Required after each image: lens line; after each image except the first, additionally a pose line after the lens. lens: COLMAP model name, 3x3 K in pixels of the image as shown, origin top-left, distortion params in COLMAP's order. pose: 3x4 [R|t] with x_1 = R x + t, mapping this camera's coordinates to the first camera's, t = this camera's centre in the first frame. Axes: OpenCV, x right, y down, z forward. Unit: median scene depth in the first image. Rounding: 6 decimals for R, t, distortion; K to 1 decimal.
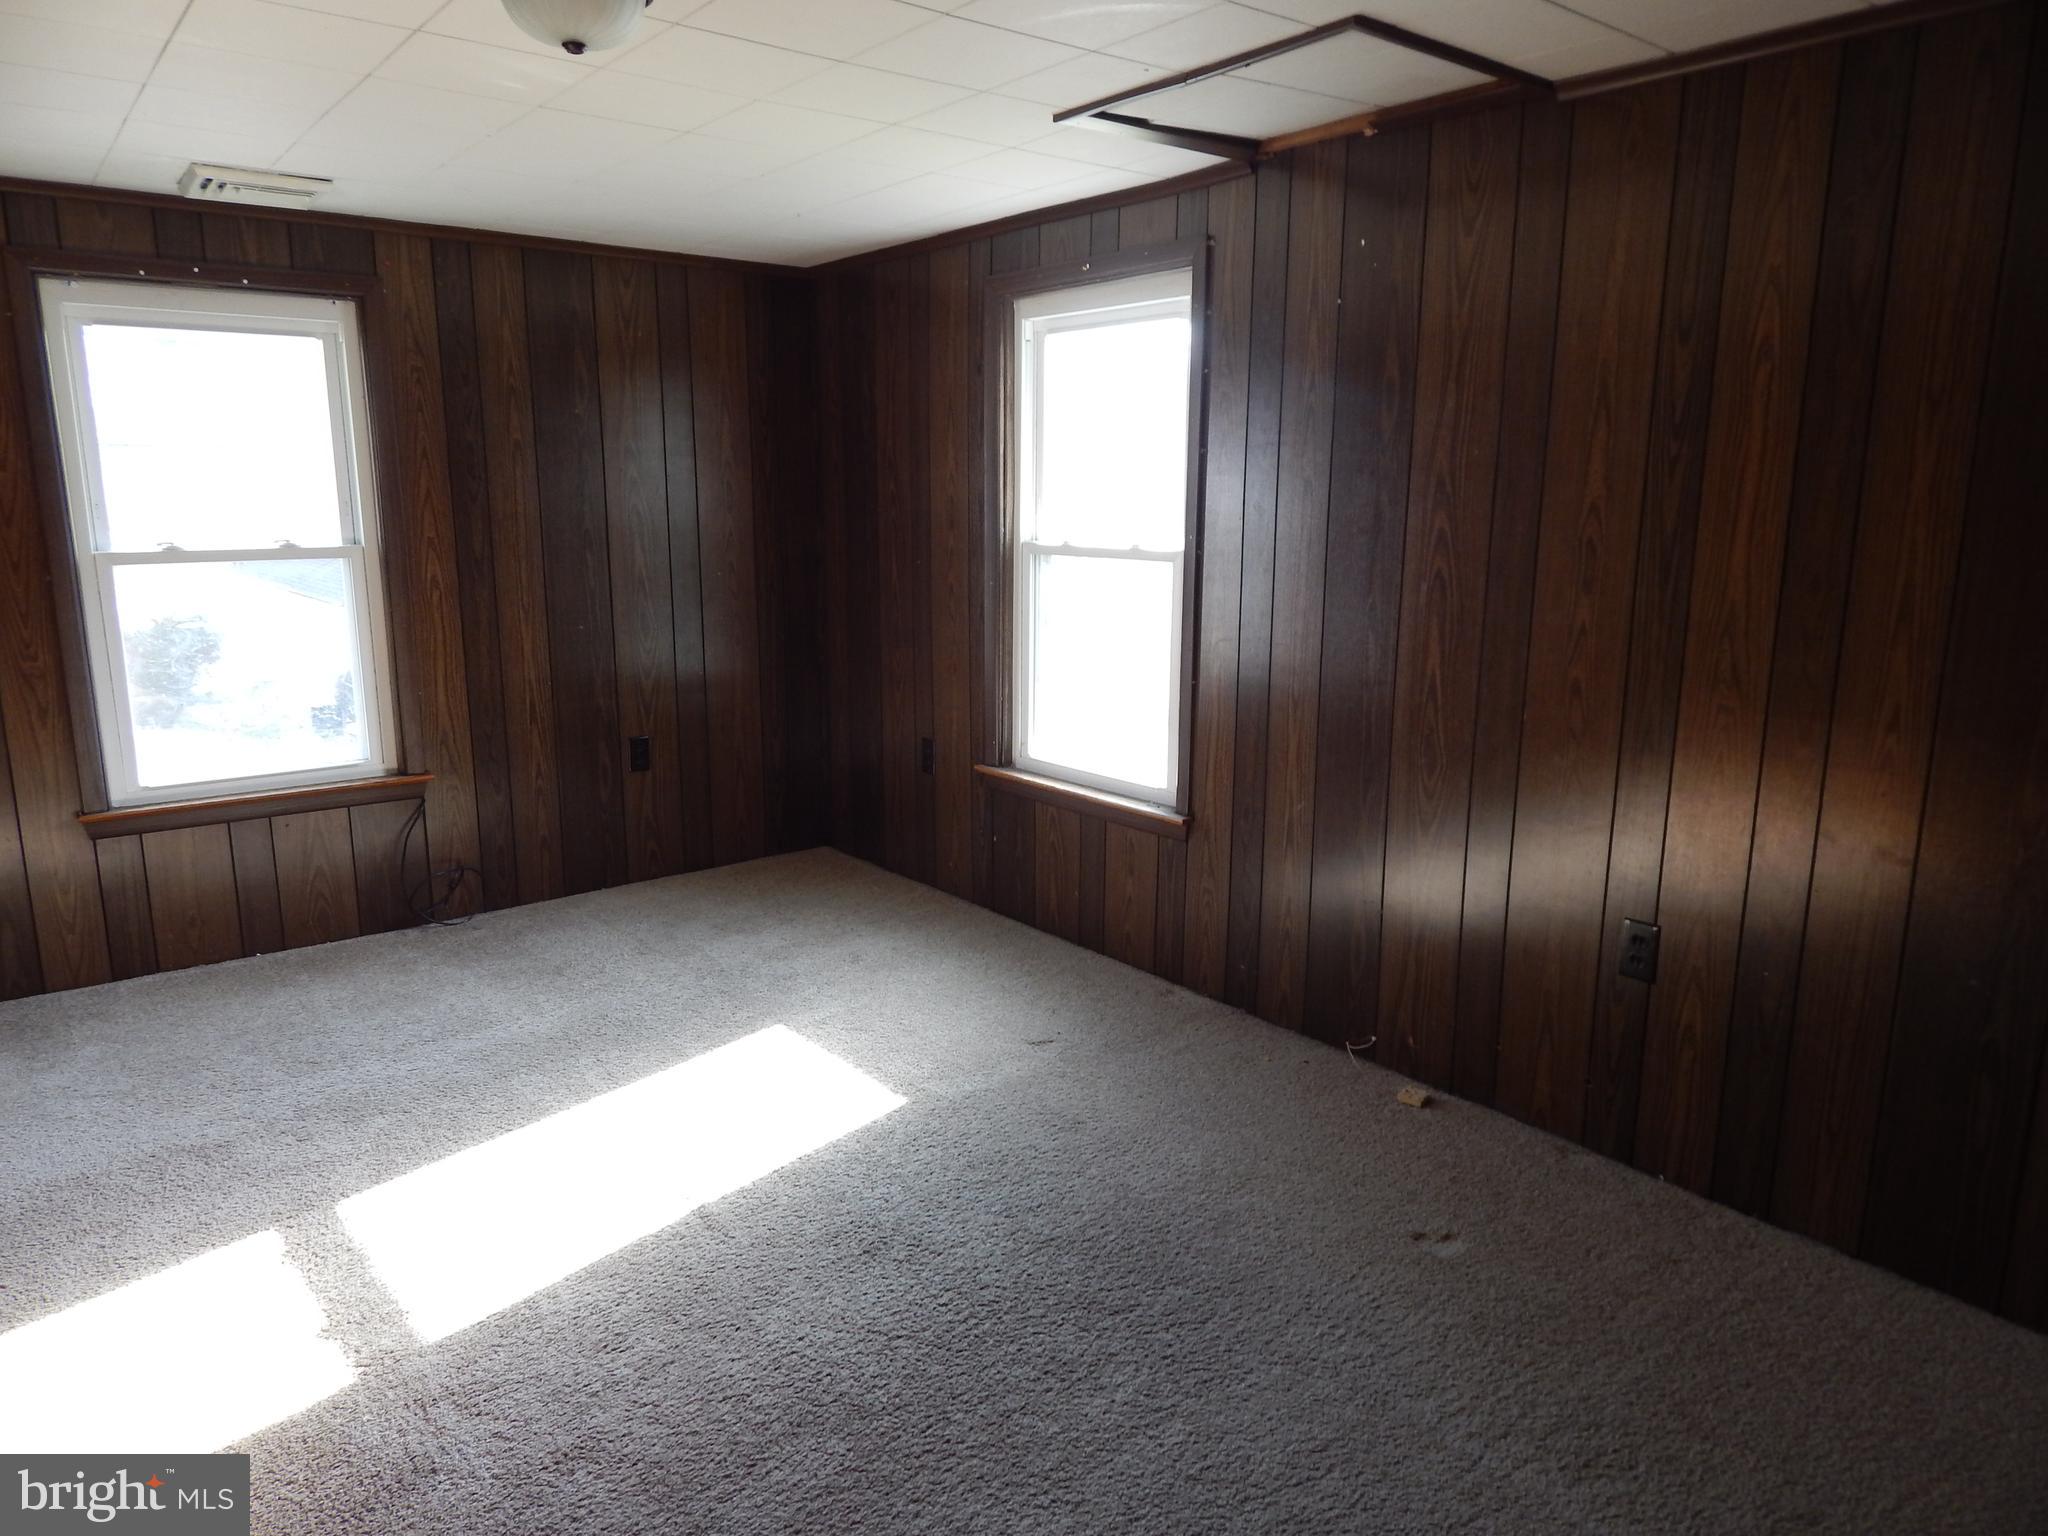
lens RADIAL K [[1354.9, 0, 1022.1], [0, 1354.9, 764.0], [0, 0, 1]] dist [0.001499, -0.006611]
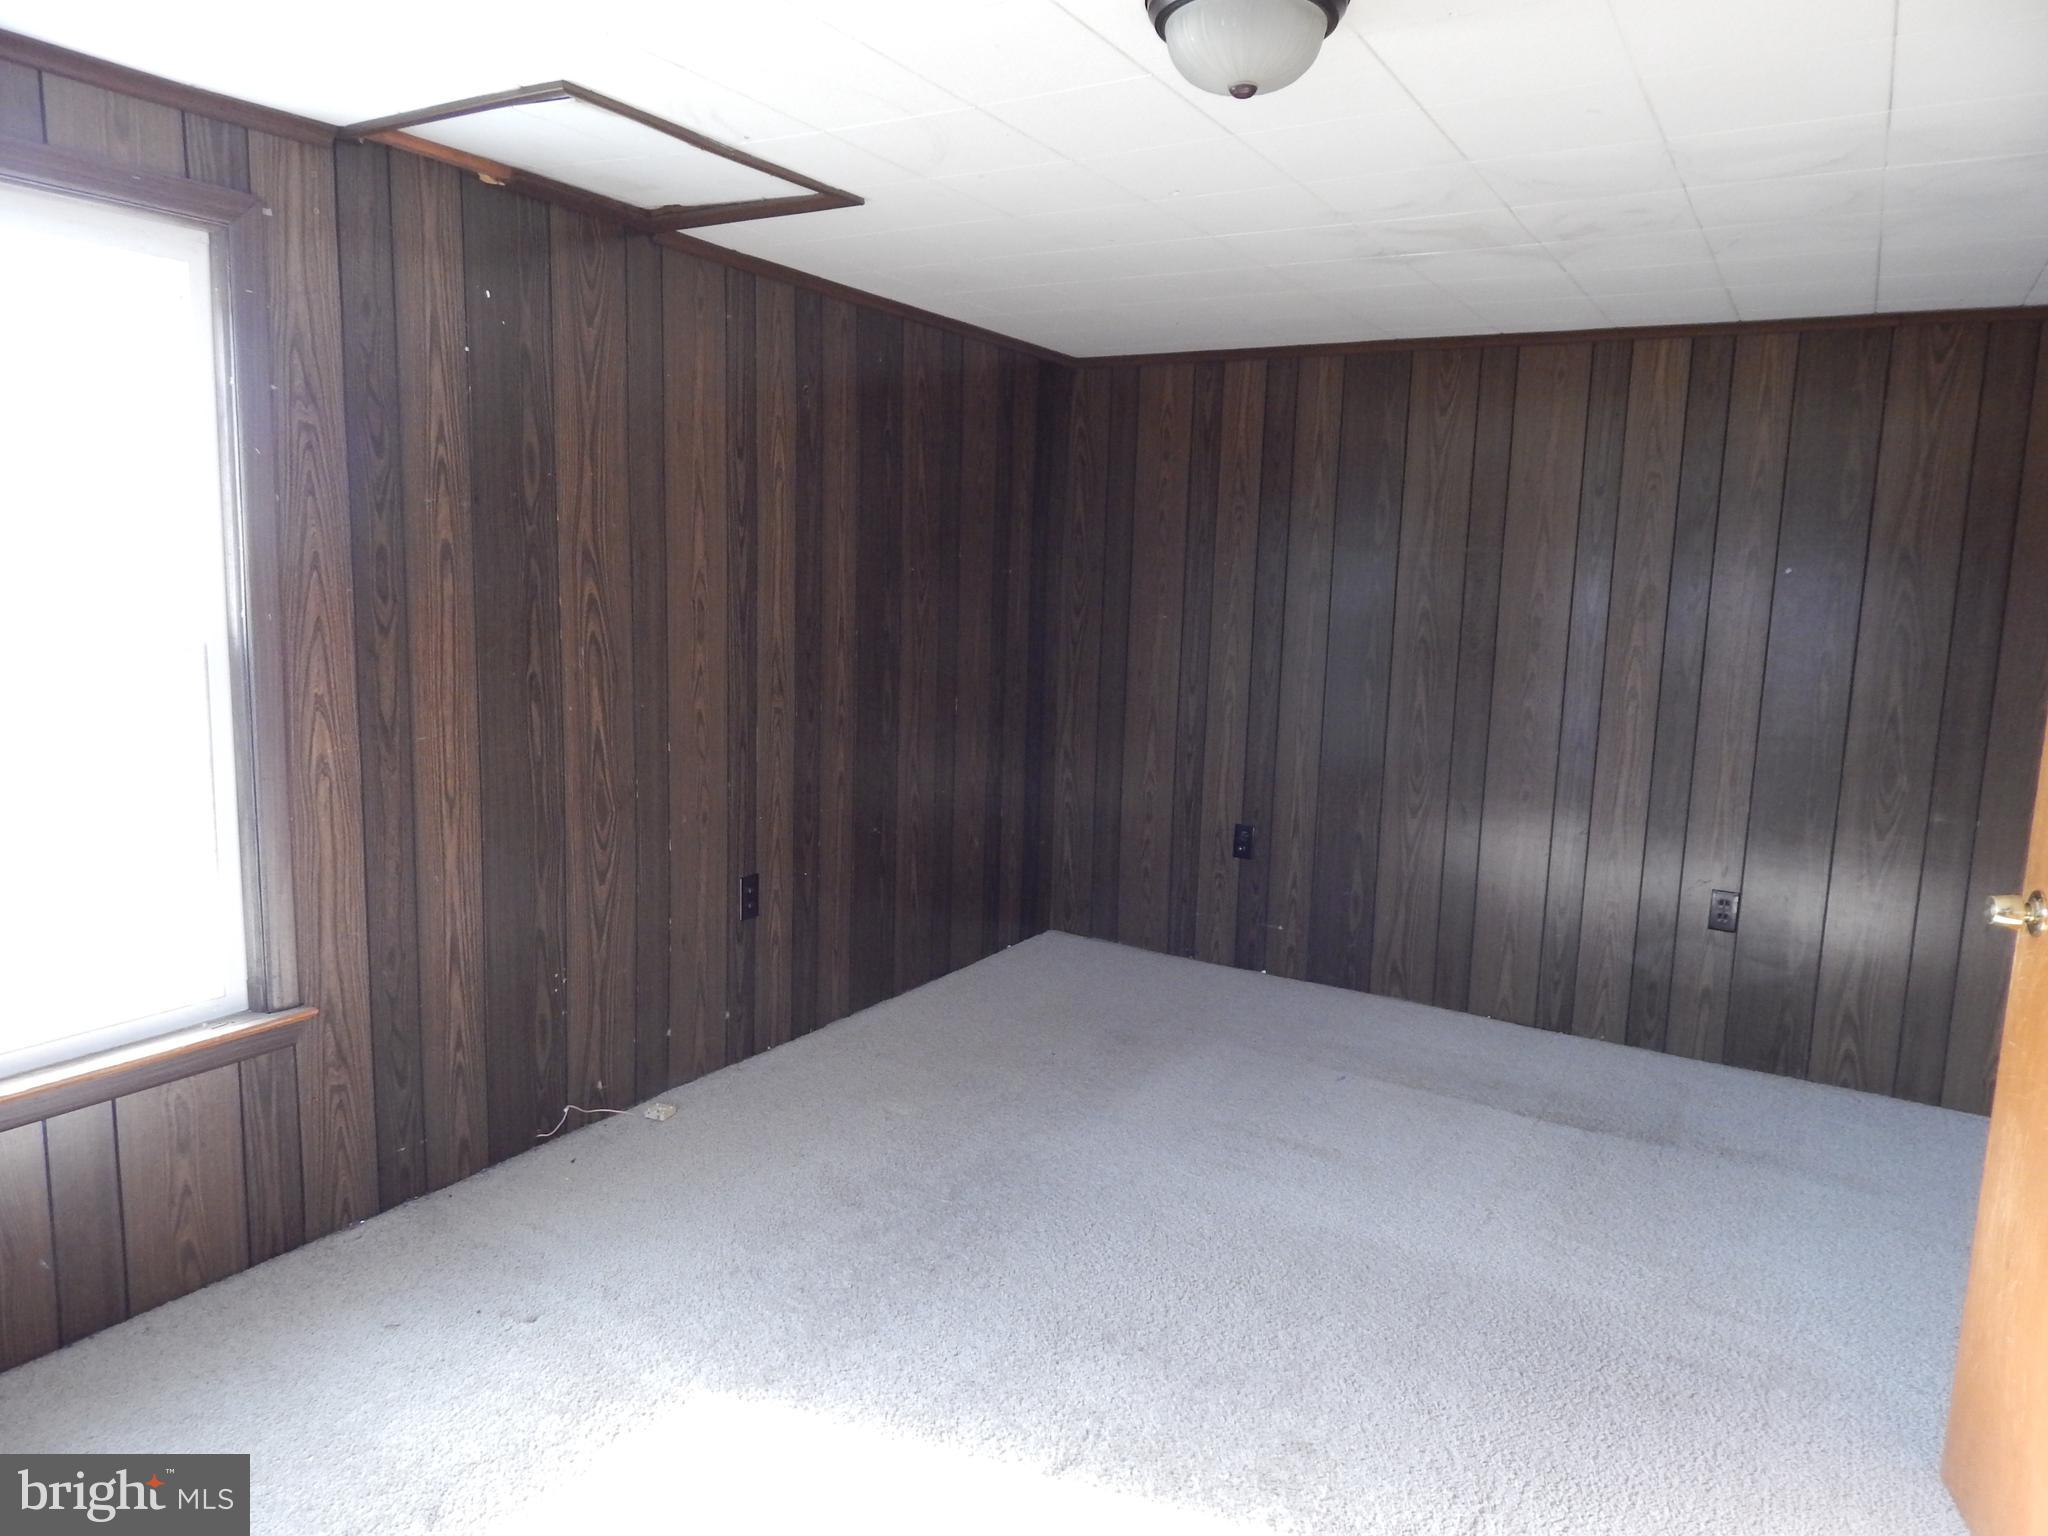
lens RADIAL K [[1354.9, 0, 1022.1], [0, 1354.9, 764.0], [0, 0, 1]] dist [0.001499, -0.006611]
pose [[-0.343270, -0.151977, 0.926860, -0.805620], [0.155734, 0.963953, 0.215737, -0.221811], [-0.926236, 0.218400, -0.307228, 1.038325]]
